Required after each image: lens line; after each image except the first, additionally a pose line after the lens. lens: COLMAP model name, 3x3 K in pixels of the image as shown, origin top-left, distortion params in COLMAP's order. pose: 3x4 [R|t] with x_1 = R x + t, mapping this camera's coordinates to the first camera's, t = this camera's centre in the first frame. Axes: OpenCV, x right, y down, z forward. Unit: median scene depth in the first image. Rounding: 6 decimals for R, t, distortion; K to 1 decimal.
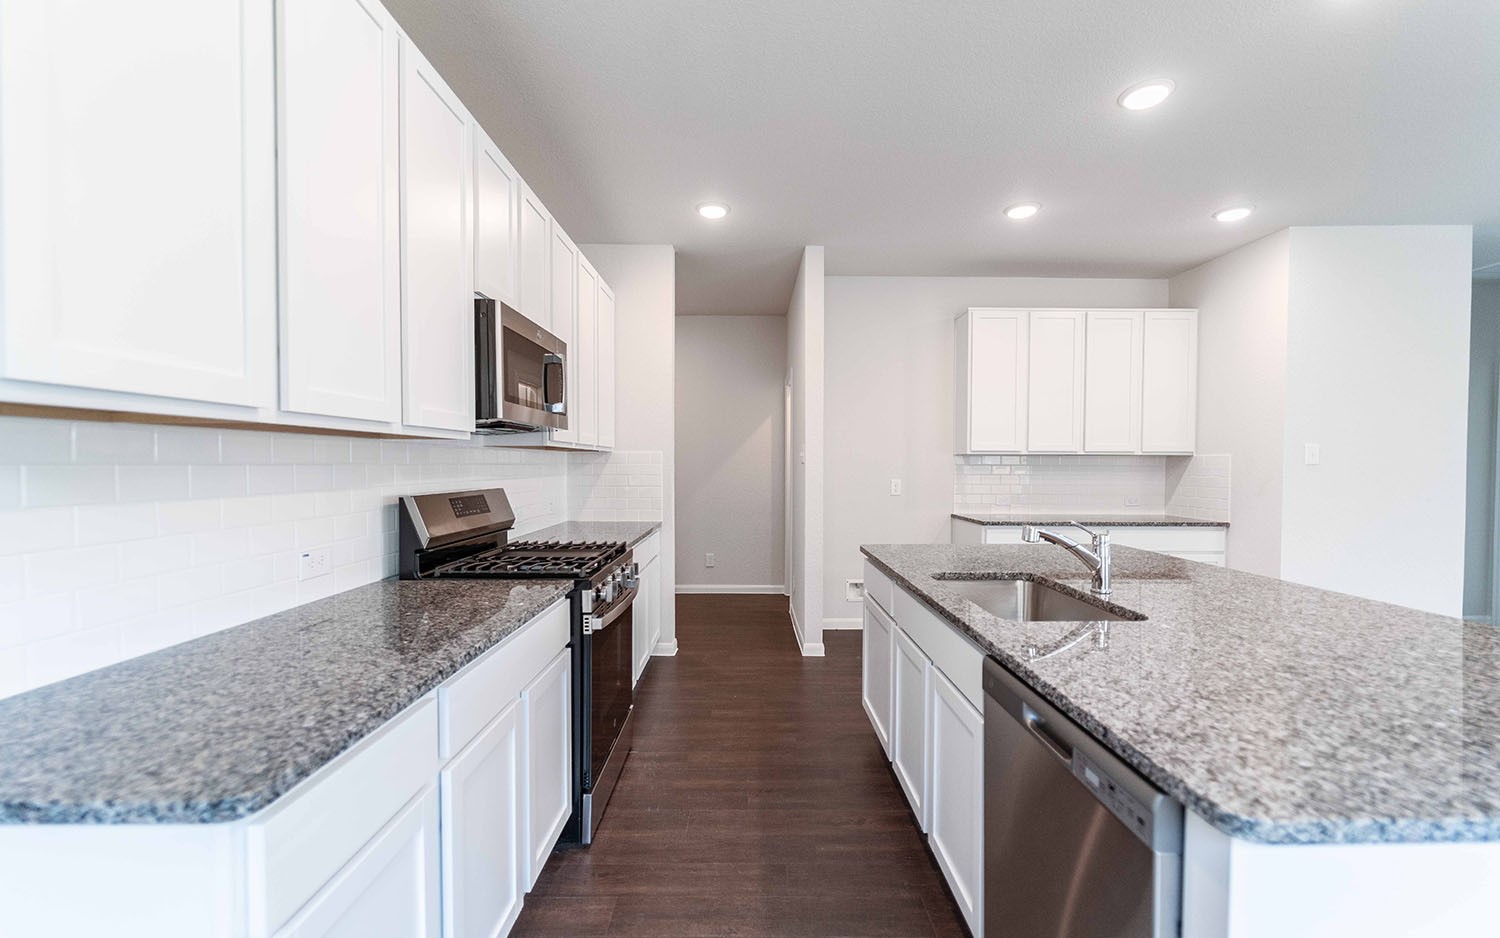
lens RADIAL K [[604.7, 0, 754.1], [0, 604.7, 472.8], [0, 0, 1]] dist [0.001466, 0.000023]
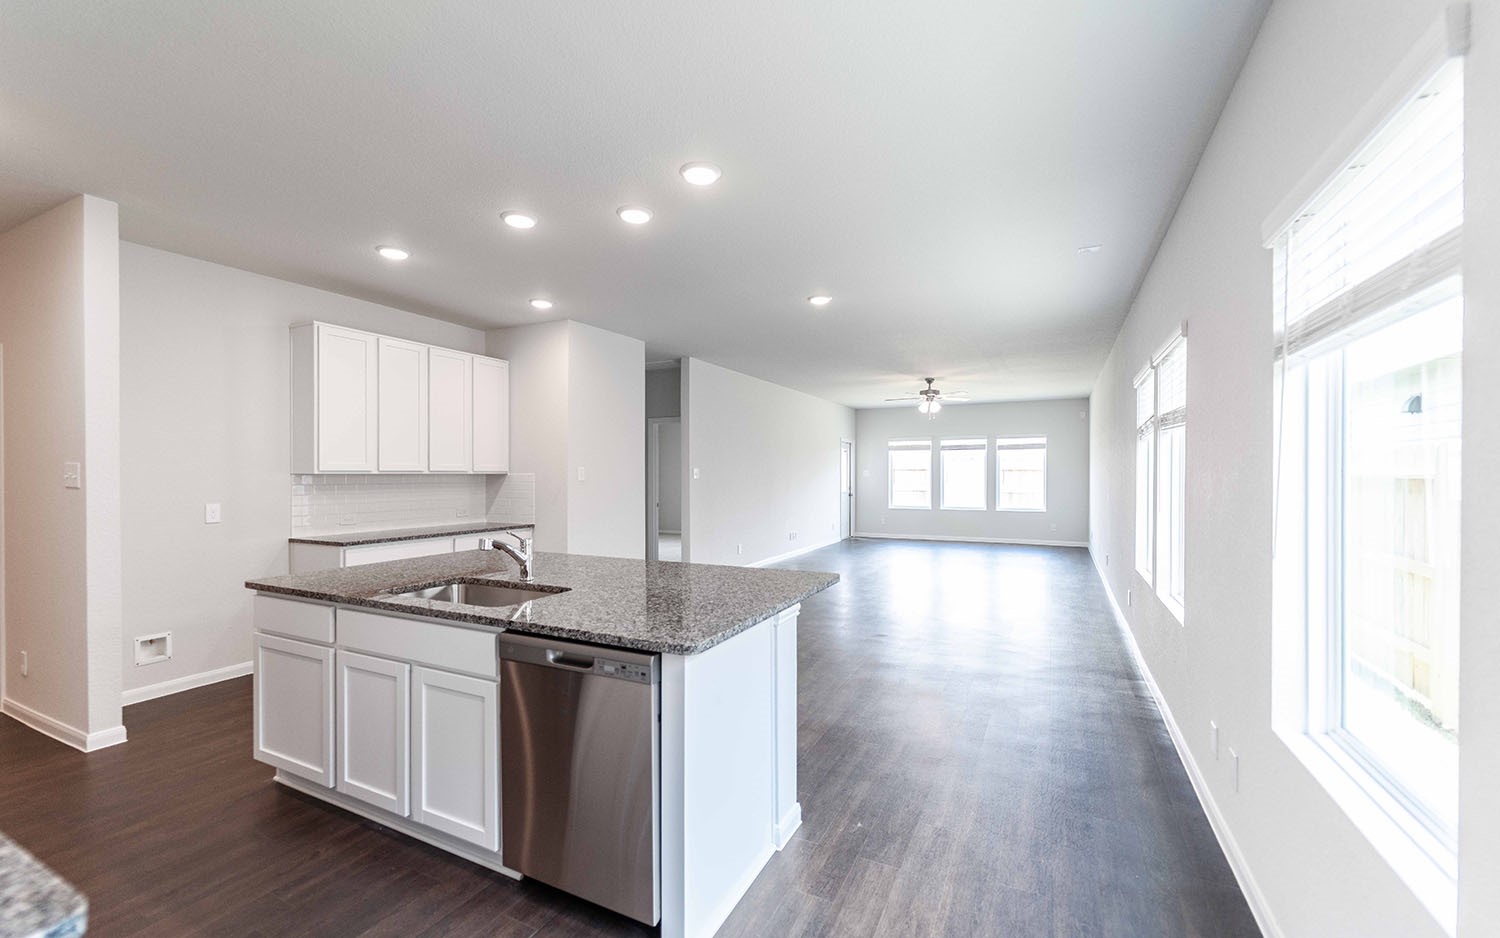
lens RADIAL K [[604.7, 0, 754.1], [0, 604.7, 472.8], [0, 0, 1]] dist [0.001466, 0.000023]
pose [[0.447611, -0.000805, 0.894228, -0.206950], [0.016069, 0.999845, -0.007143, -0.015545], [-0.894084, 0.017566, 0.447555, -0.050108]]
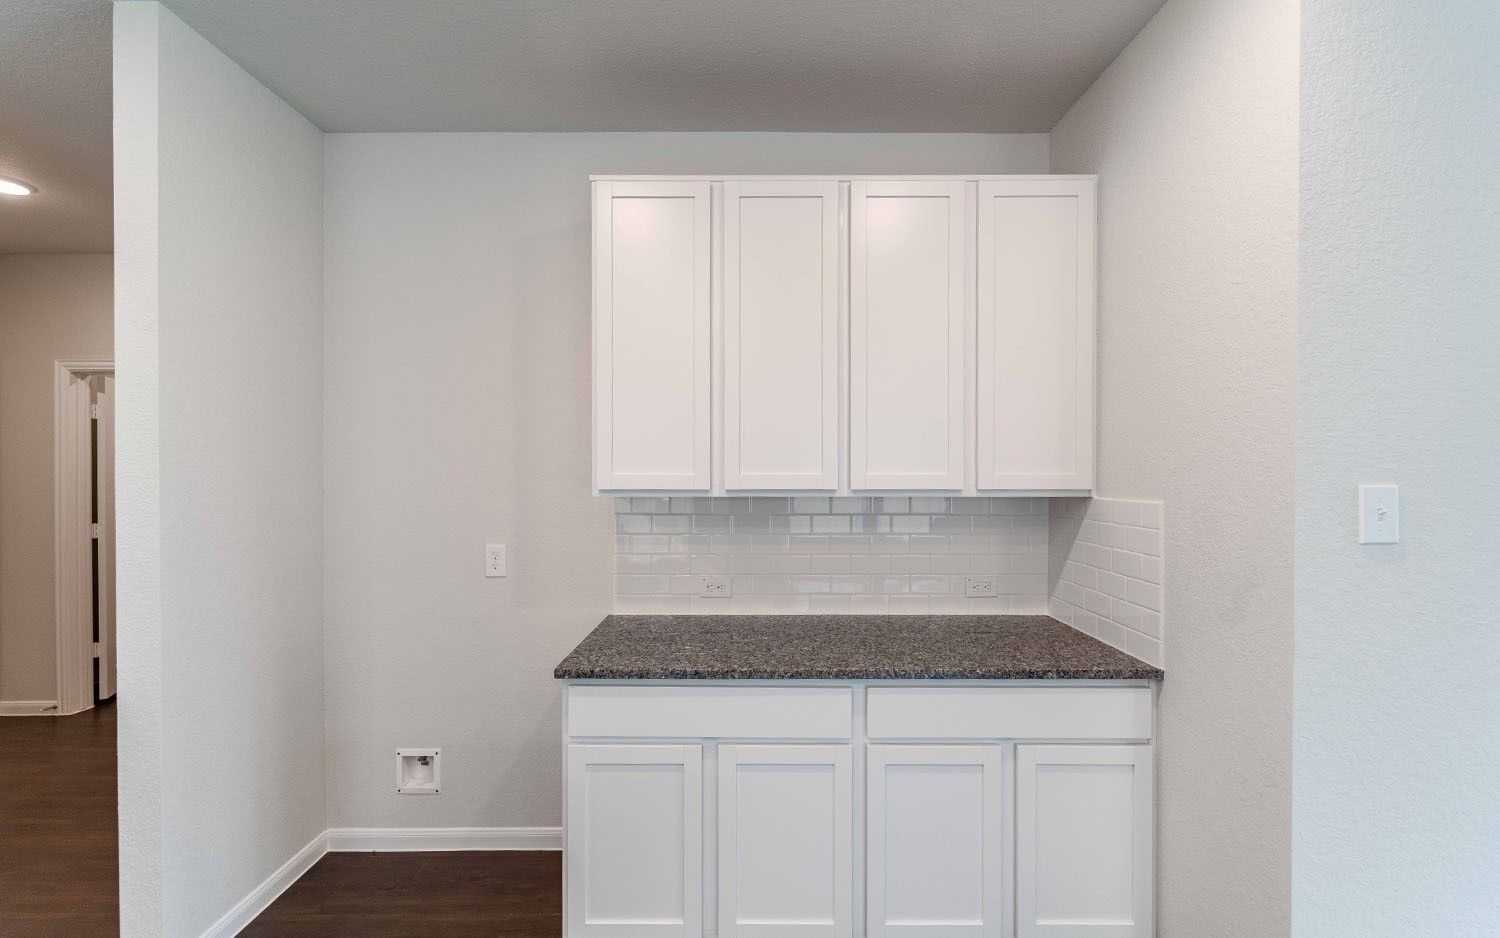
lens RADIAL K [[604.7, 0, 754.1], [0, 604.7, 472.8], [0, 0, 1]] dist [0.001466, 0.000023]
pose [[0.999977, -0.001776, -0.006469, 0.515184], [0.001675, 0.999876, -0.015642, -0.043932], [0.006496, 0.015631, 0.999857, 0.591207]]
